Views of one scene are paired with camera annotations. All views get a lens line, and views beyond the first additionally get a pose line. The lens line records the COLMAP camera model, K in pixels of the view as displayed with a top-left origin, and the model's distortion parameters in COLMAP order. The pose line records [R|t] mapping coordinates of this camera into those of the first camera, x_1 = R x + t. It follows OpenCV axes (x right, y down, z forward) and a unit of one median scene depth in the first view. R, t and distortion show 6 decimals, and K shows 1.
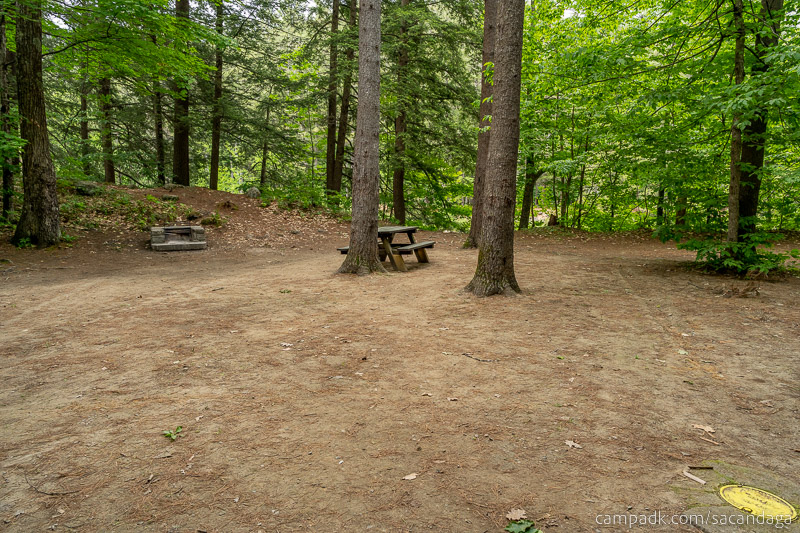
lens RADIAL K [[531.3, 0, 401.0], [0, 531.3, 267.0], [0, 0, 1]] dist [-0.000869, 0.002835]
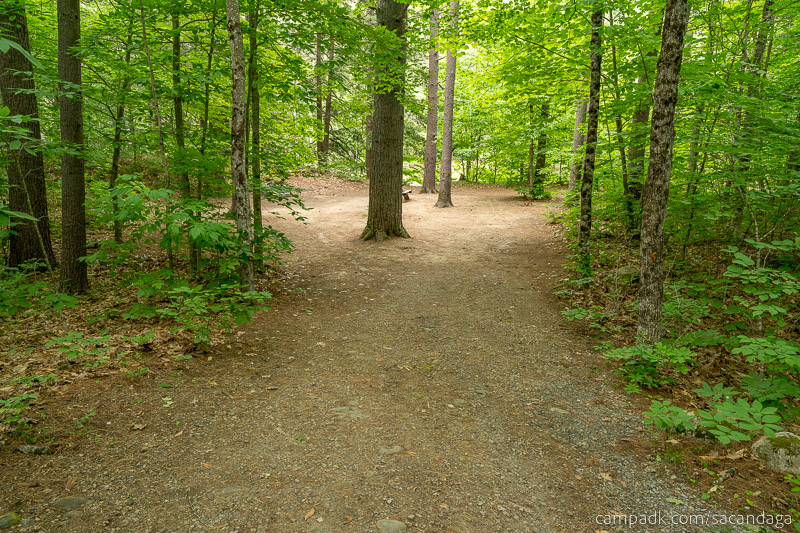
lens RADIAL K [[531.3, 0, 399.6], [0, 531.3, 265.9], [0, 0, 1]] dist [-0.000869, 0.002835]
pose [[0.985753, -0.046799, 0.161559, -0.389588], [0.032350, 0.995331, 0.090936, 0.068814], [-0.165060, -0.084414, 0.982664, -1.298621]]
